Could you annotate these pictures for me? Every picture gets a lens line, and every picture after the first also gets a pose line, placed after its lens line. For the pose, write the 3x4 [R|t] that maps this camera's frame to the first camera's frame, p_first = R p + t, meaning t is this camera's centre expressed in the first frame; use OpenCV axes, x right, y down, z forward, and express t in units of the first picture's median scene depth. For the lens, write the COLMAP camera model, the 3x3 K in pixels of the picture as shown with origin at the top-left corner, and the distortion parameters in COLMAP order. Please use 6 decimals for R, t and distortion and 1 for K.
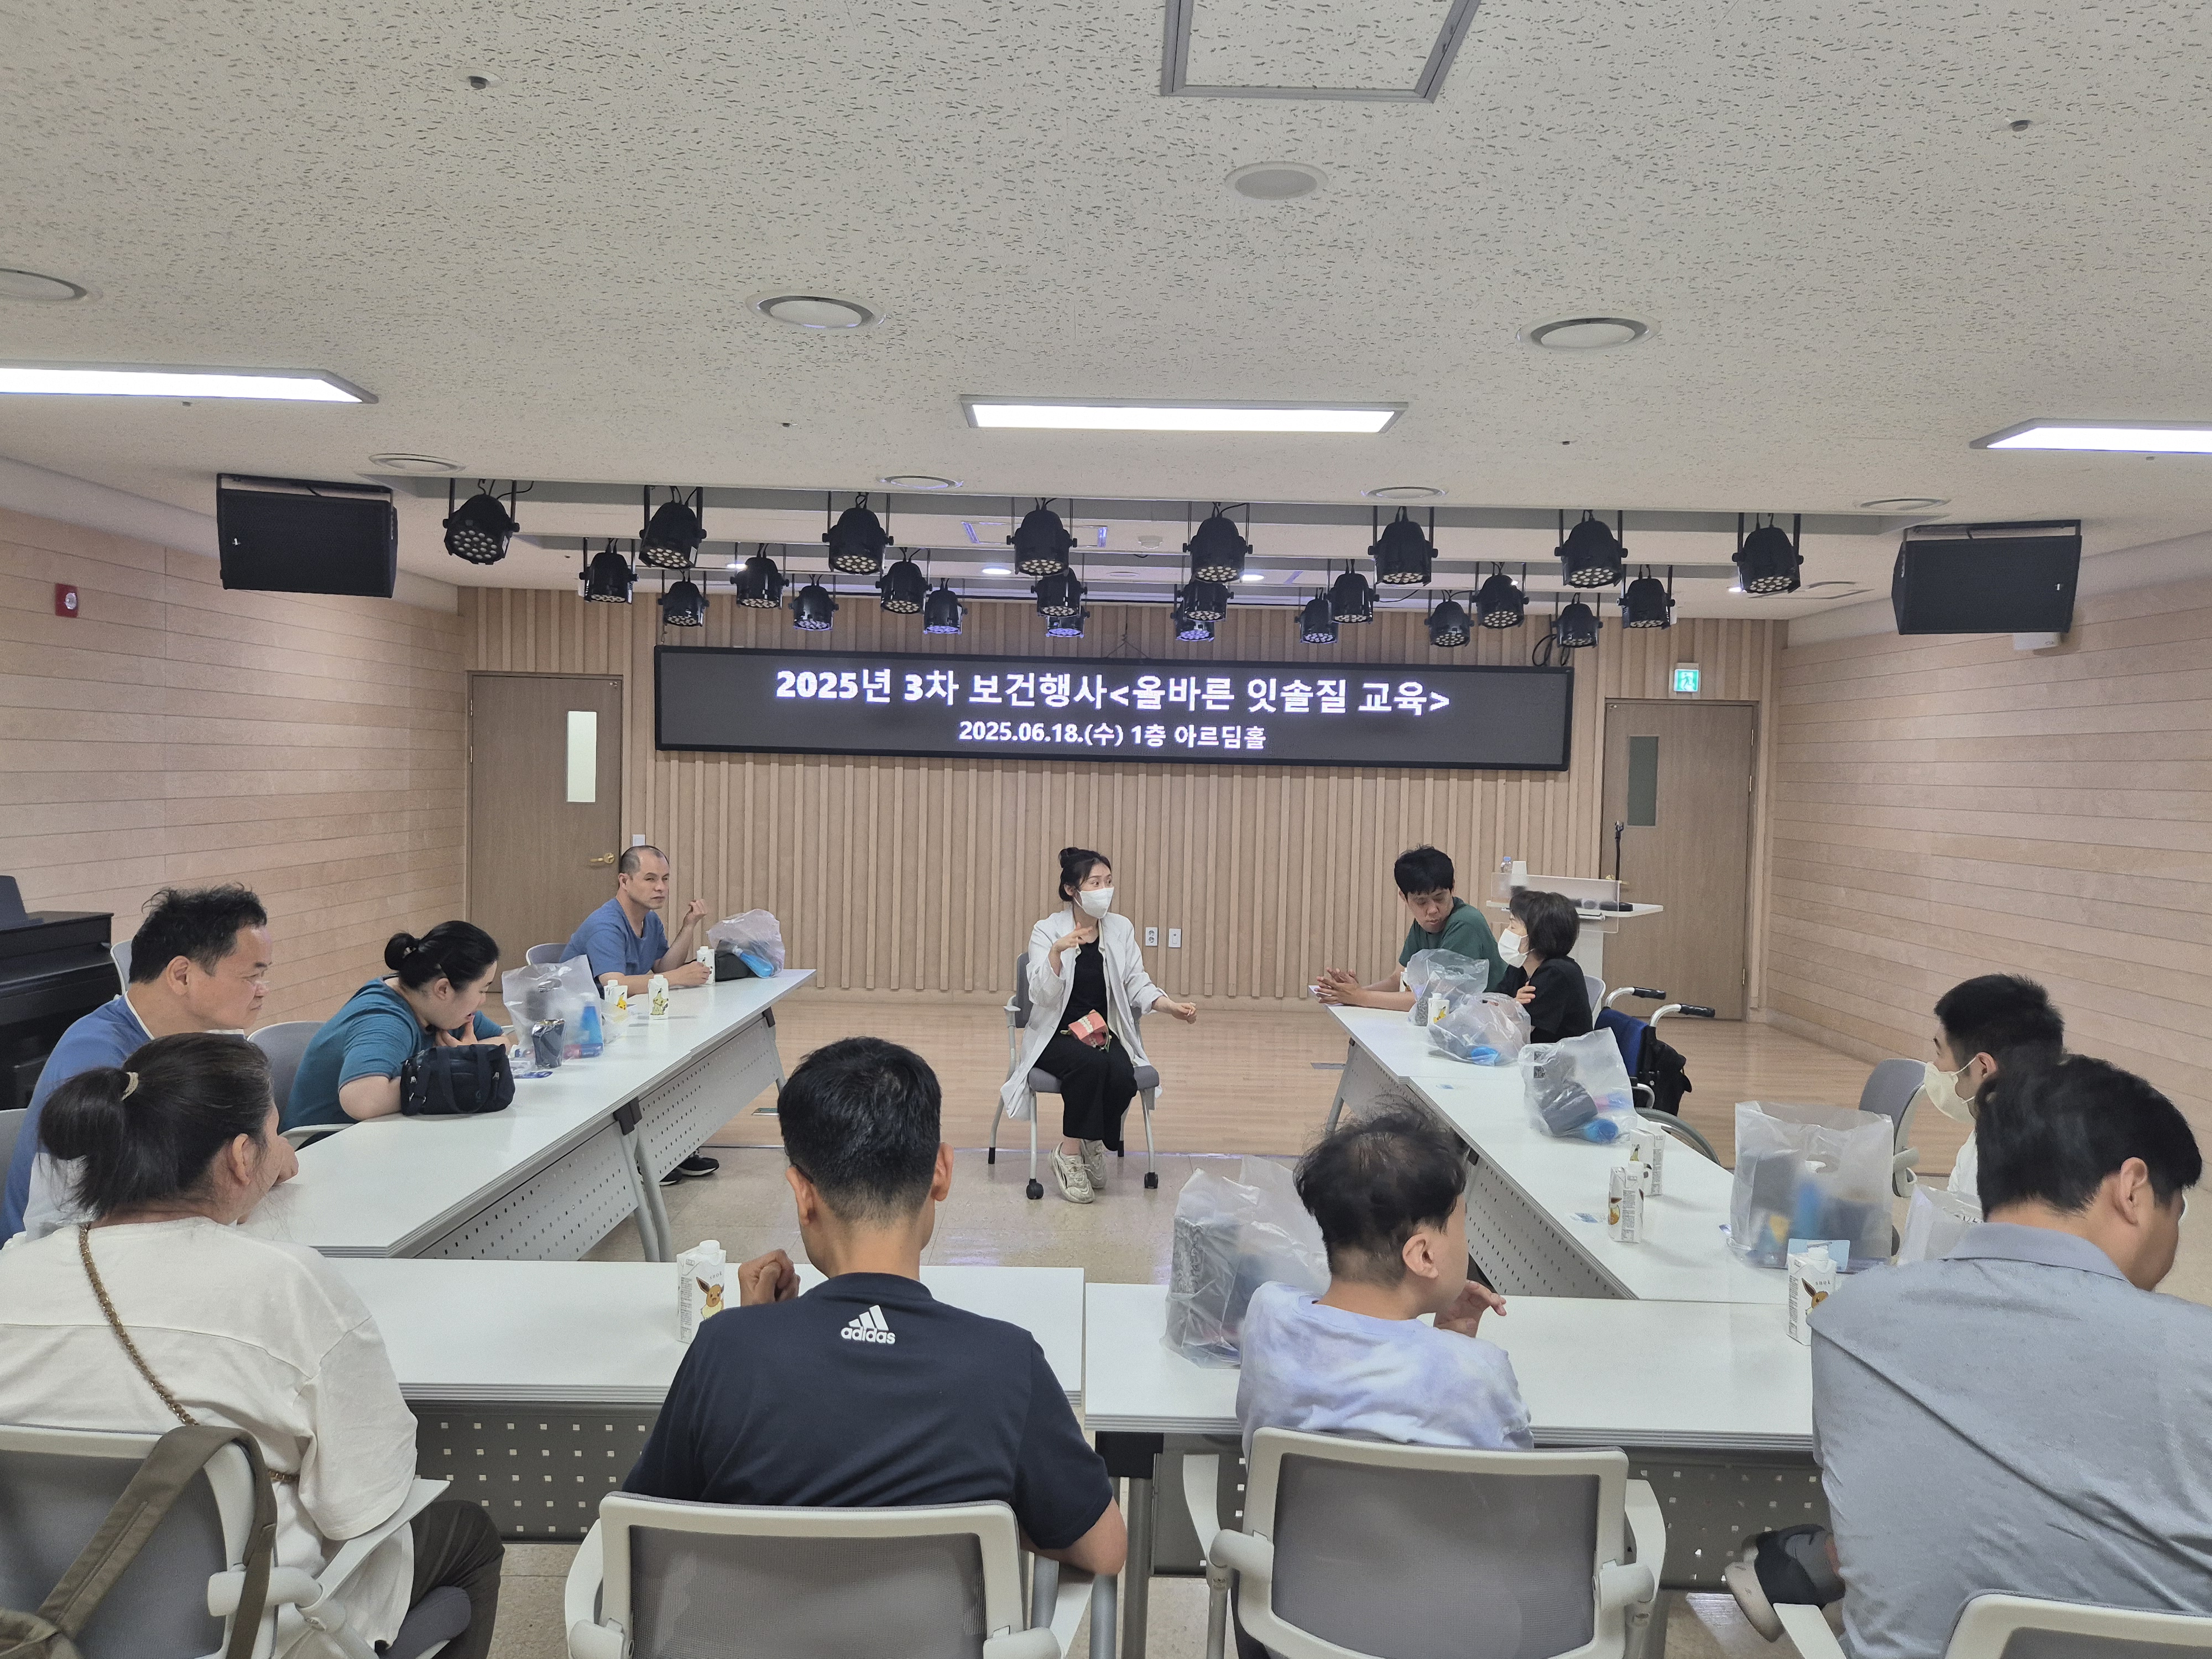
lens RADIAL K [[1554.4, 0, 1106.0], [0, 1554.4, 829.5], [0, 0, 1]] dist [0.052704, -0.051124]
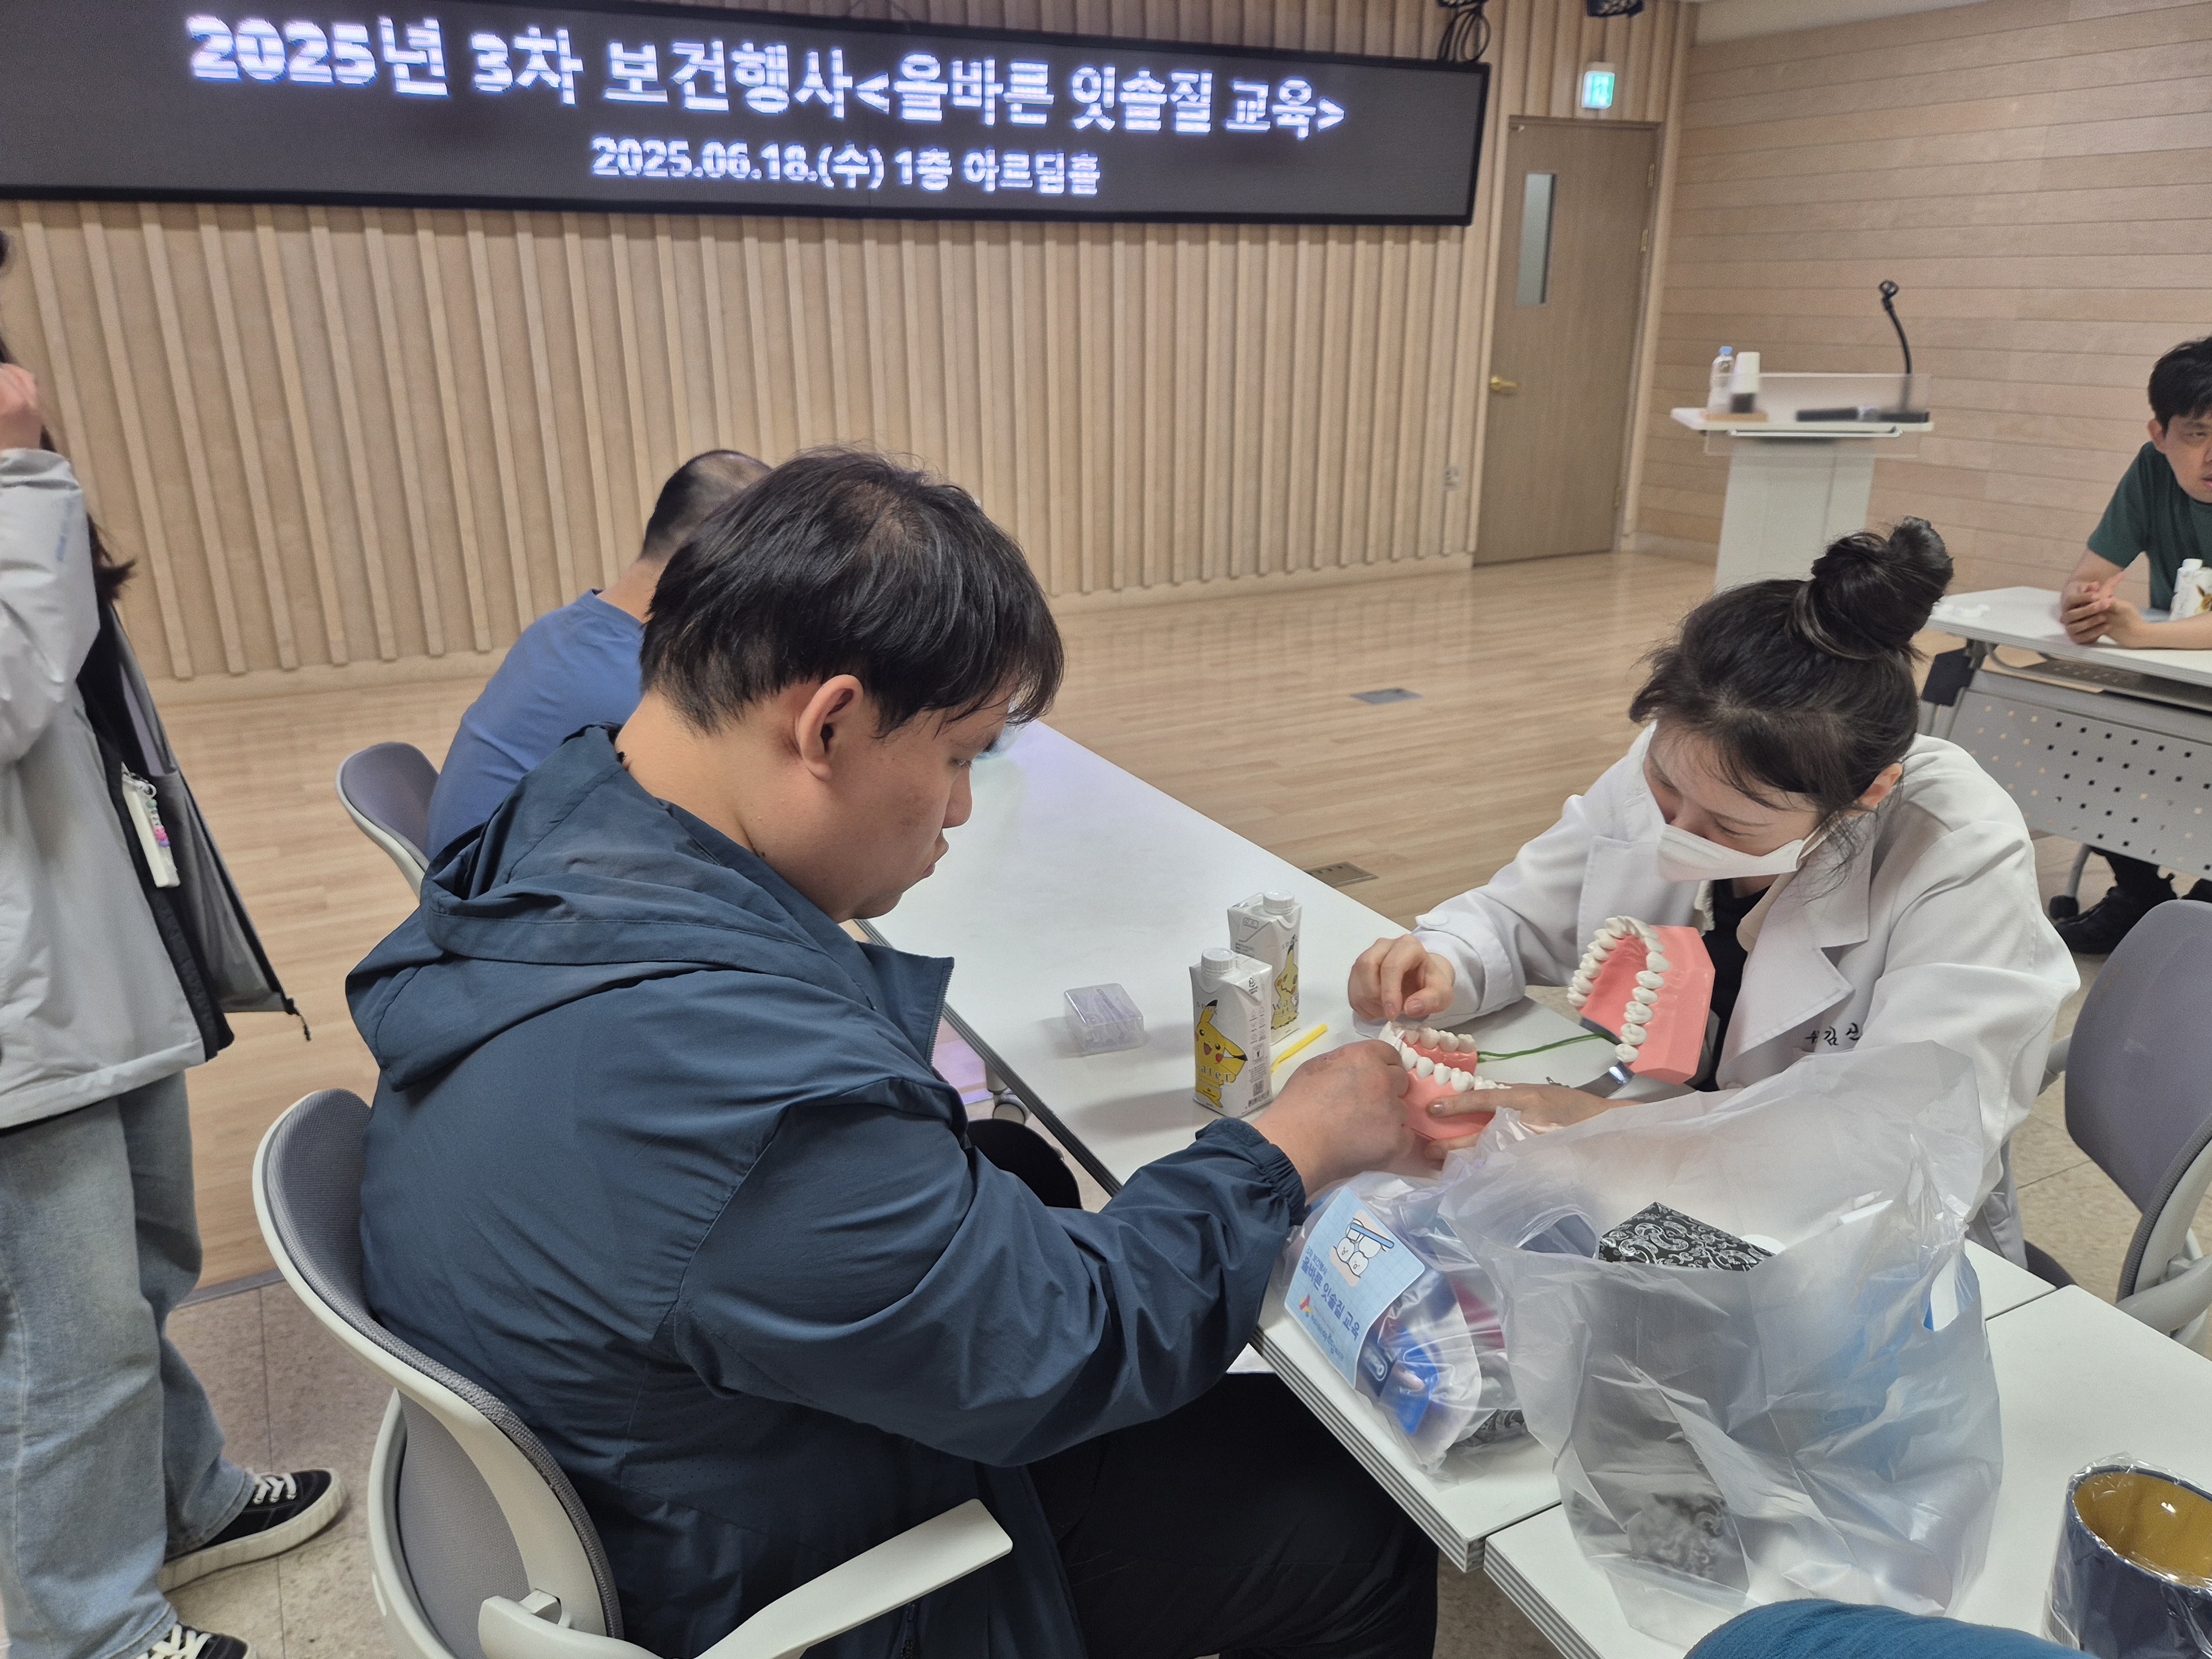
lens RADIAL K [[1554.4, 0, 1106.0], [0, 1554.4, 829.5], [0, 0, 1]] dist [0.052704, -0.051124]
pose [[0.883478, -0.179080, 0.432894, -0.214448], [0.042235, 0.950738, 0.307106, -0.001843], [-0.466565, -0.253038, 0.847519, 0.401134]]
